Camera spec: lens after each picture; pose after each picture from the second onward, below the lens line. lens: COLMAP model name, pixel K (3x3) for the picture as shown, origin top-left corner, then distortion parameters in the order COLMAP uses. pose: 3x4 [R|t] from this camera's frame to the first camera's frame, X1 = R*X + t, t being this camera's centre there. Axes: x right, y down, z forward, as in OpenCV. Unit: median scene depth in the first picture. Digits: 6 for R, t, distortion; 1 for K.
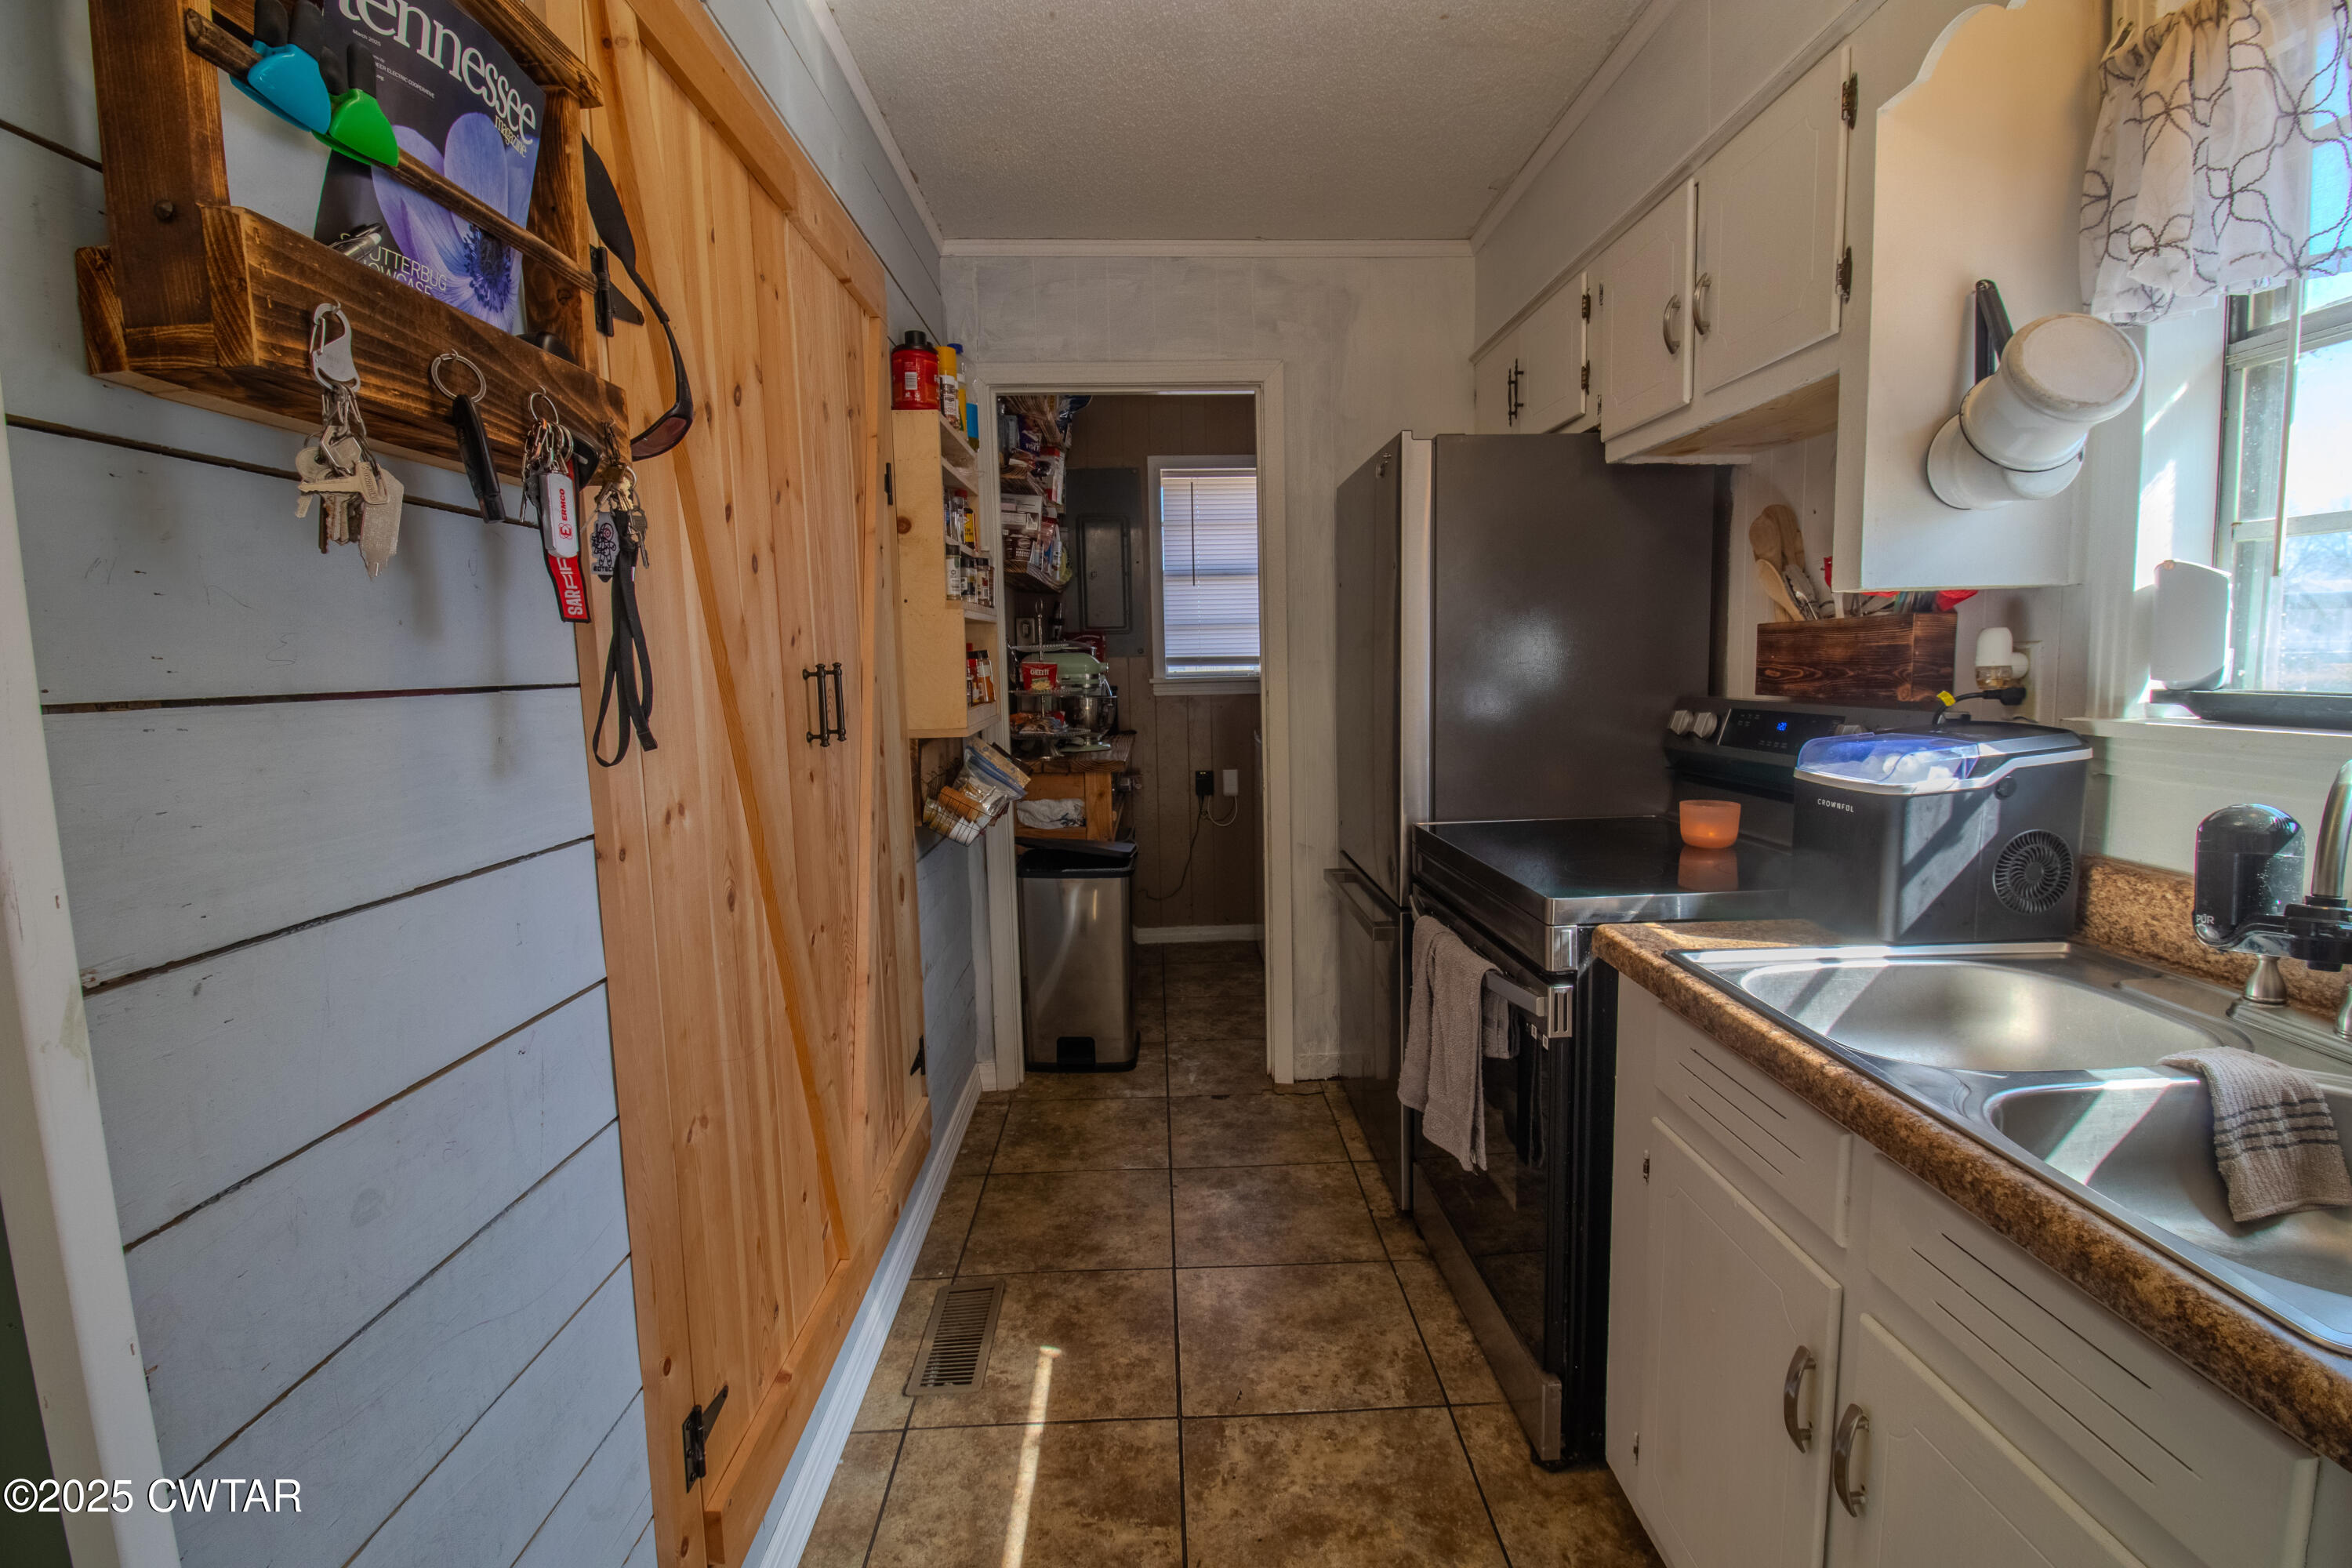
lens RADIAL K [[1113.8, 0, 1184.9], [0, 1113.8, 790.8], [0, 0, 1]] dist [-0.017775, -0.002860]
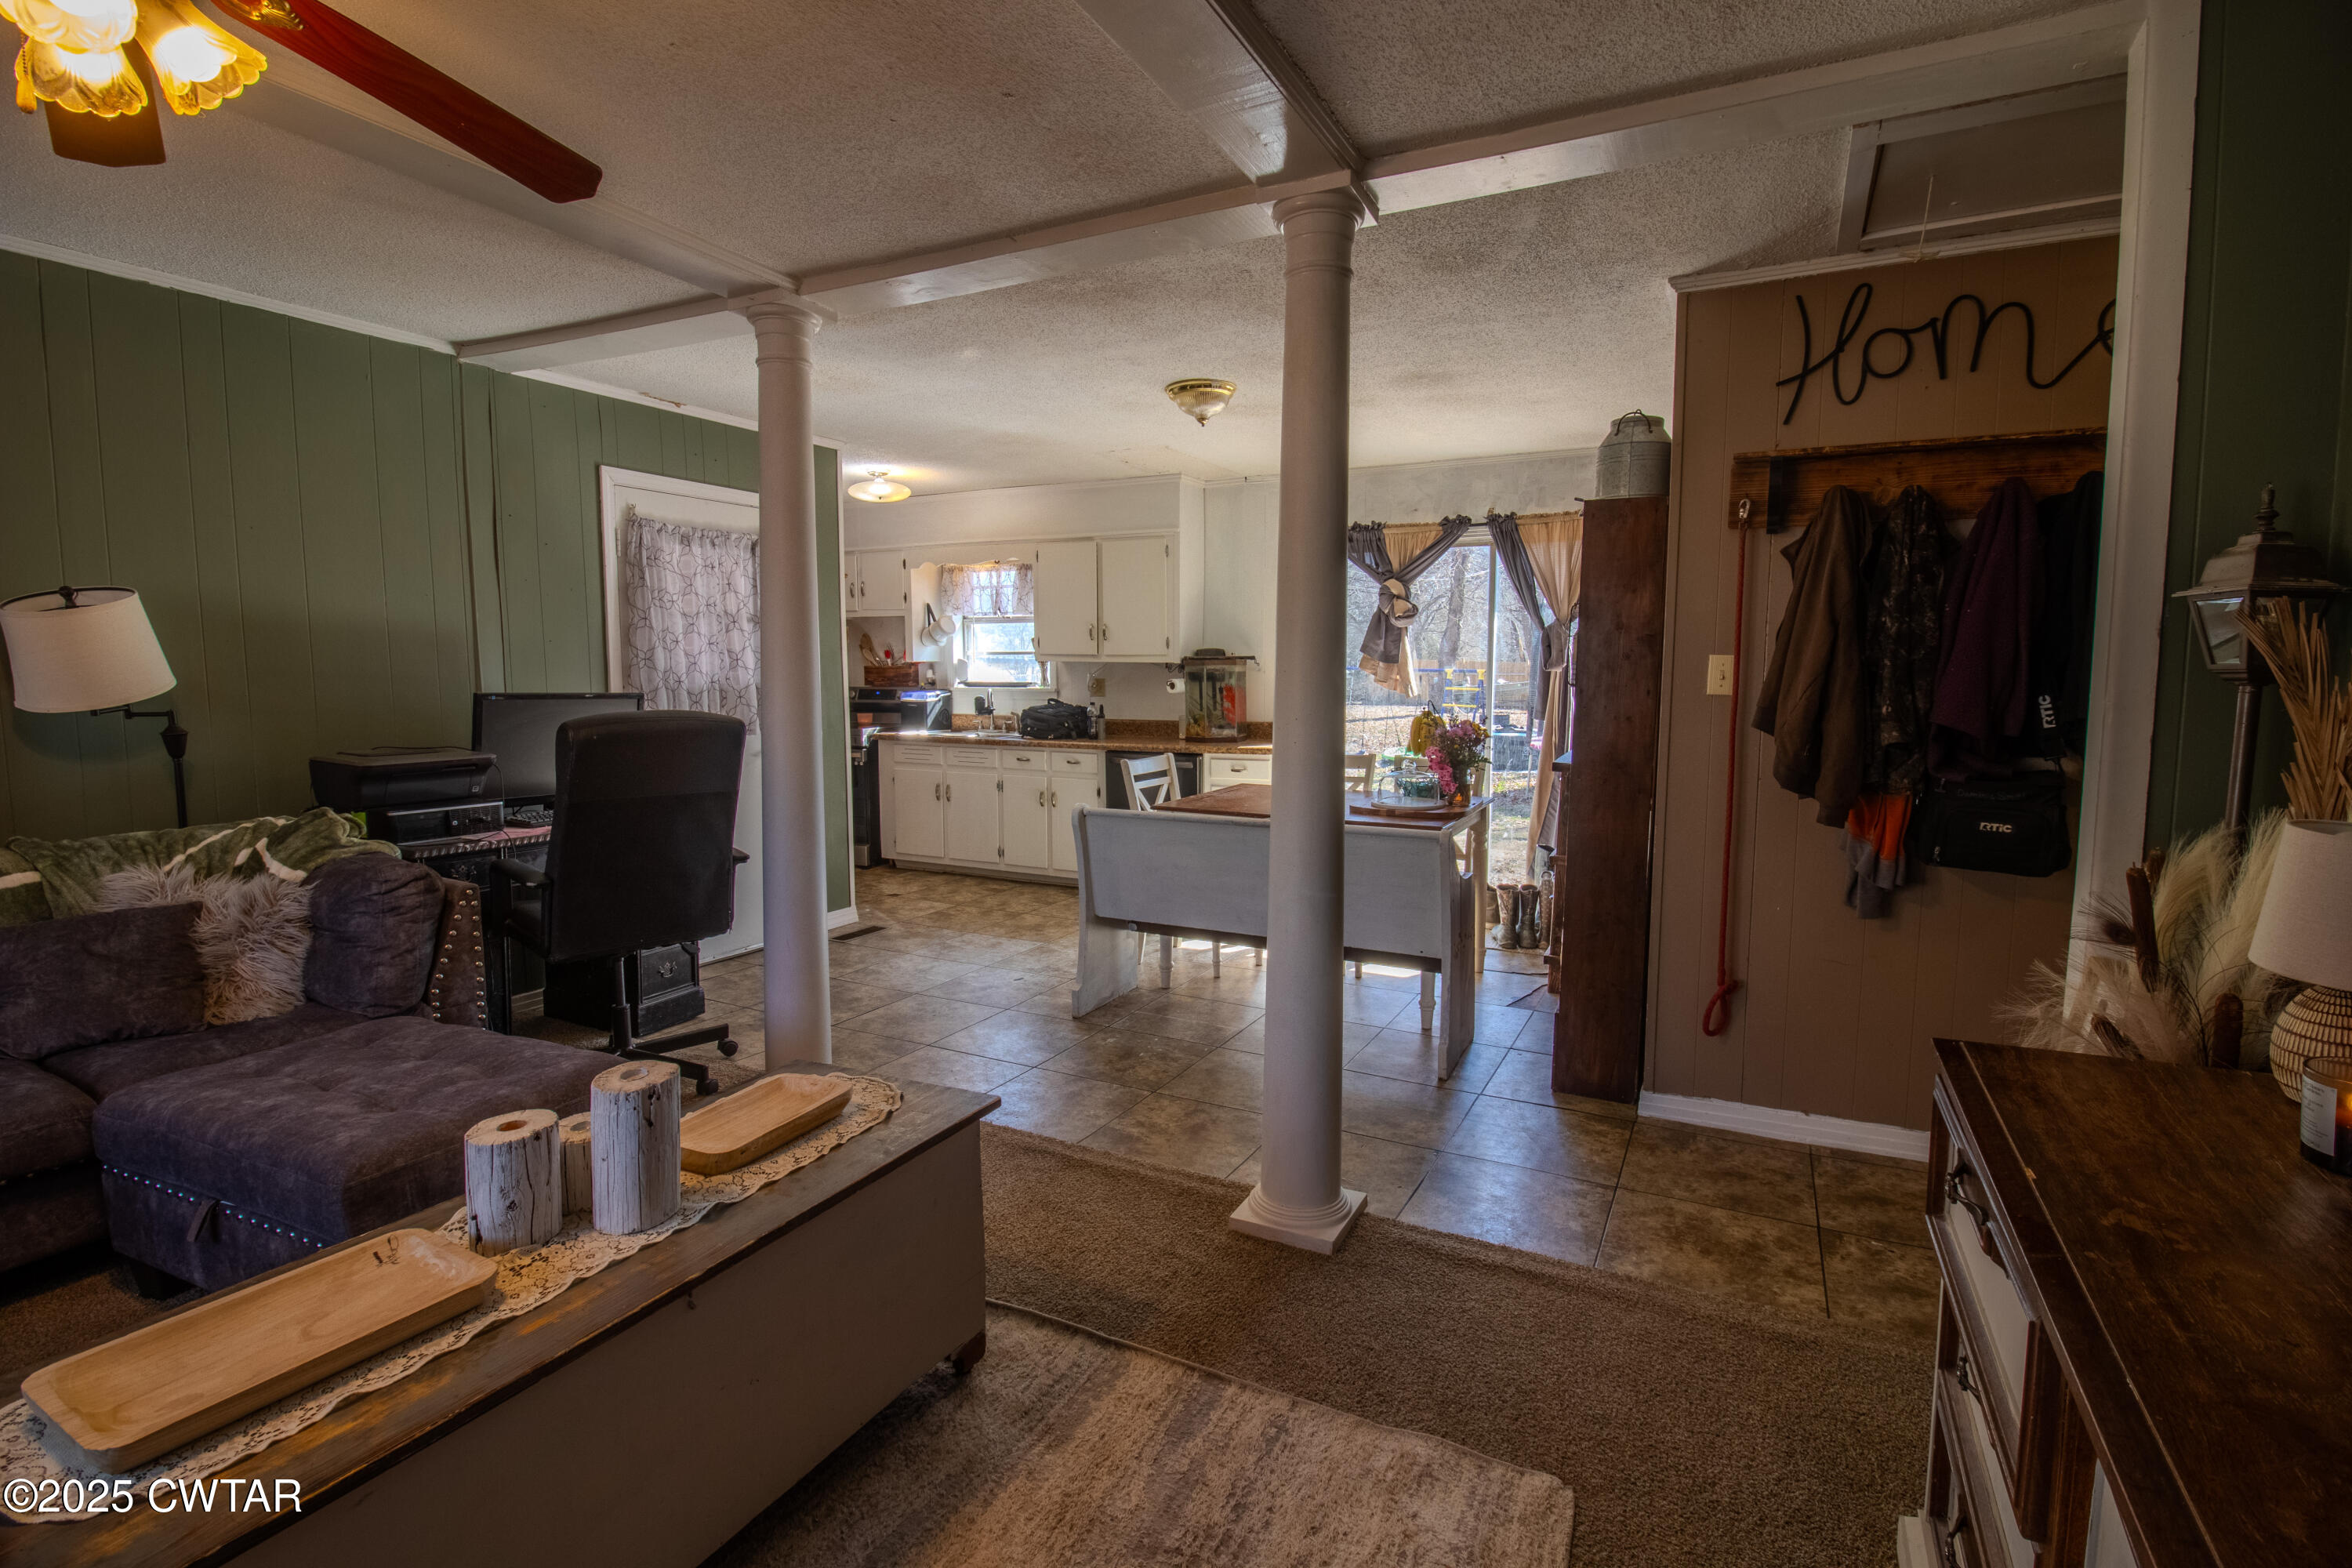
lens RADIAL K [[1113.8, 0, 1180.6], [0, 1113.8, 782.5], [0, 0, 1]] dist [-0.017775, -0.002860]
pose [[0.497398, -0.058932, 0.865518, -3.308032], [0.087554, 0.996006, 0.017501, 0.398058], [-0.863093, 0.067075, 0.500571, -2.628798]]
